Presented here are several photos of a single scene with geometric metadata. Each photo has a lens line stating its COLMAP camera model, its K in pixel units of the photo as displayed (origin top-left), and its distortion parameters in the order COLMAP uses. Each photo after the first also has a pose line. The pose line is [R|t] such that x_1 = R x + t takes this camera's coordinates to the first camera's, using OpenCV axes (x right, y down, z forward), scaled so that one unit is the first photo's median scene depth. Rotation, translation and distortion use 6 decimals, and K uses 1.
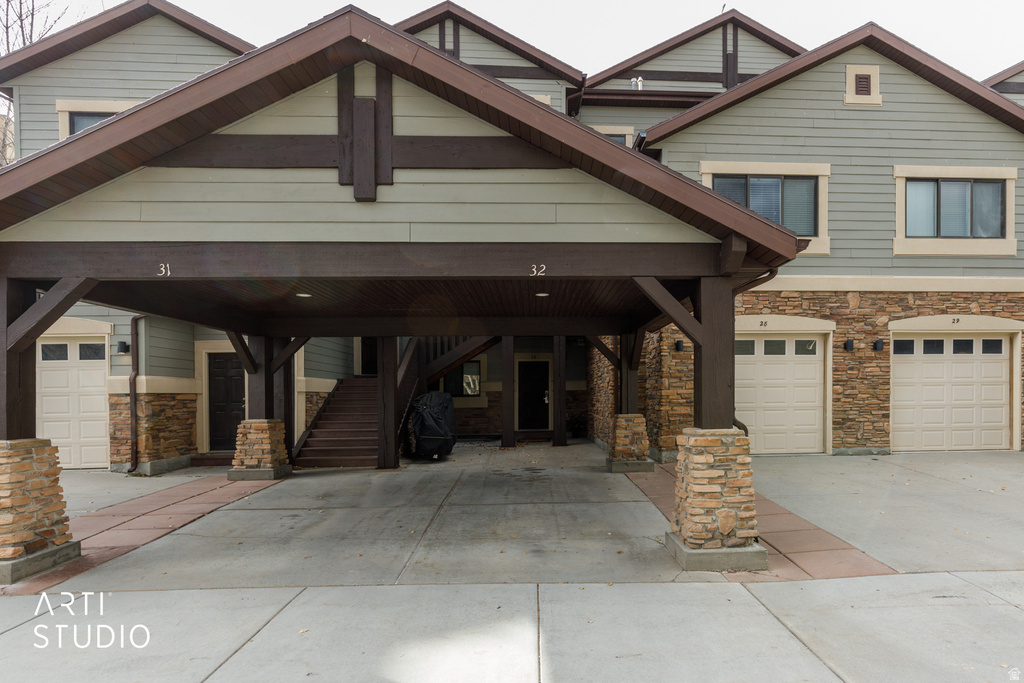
lens RADIAL K [[533.2, 0, 554.7], [0, 533.2, 405.5], [0, 0, 1]] dist [0.000761, 0.000671]
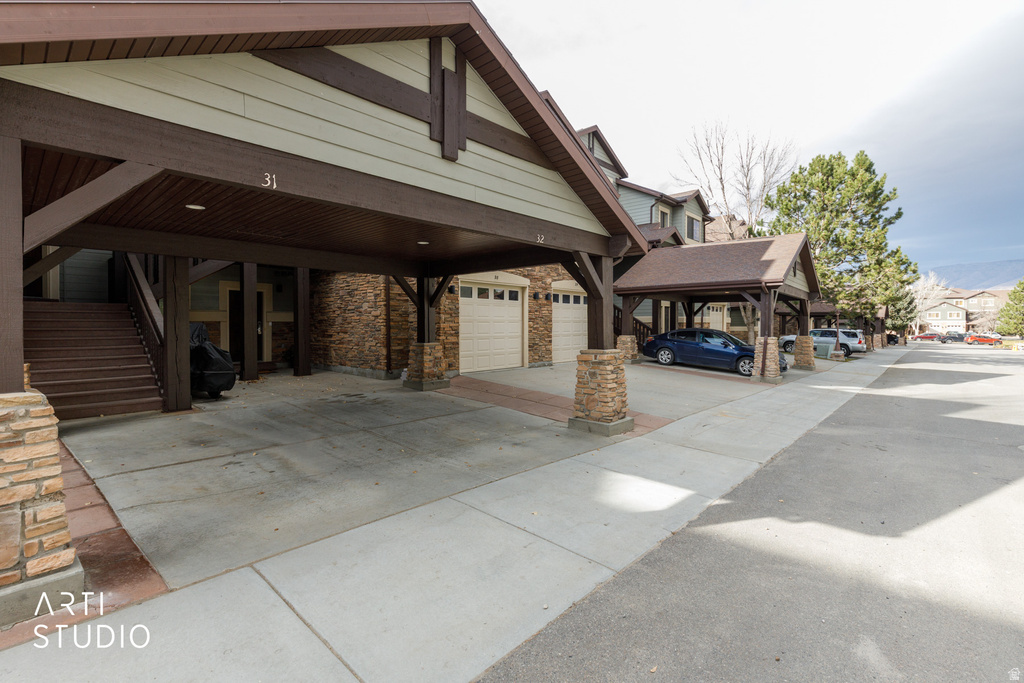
lens RADIAL K [[464.8, 0, 522.0], [0, 464.8, 334.0], [0, 0, 1]] dist [0.010217, -0.000125]
pose [[0.717435, -0.002218, 0.696622, -0.530351], [0.004732, 0.999987, -0.001689, -0.001098], [-0.696609, 0.004508, 0.717436, 0.093010]]
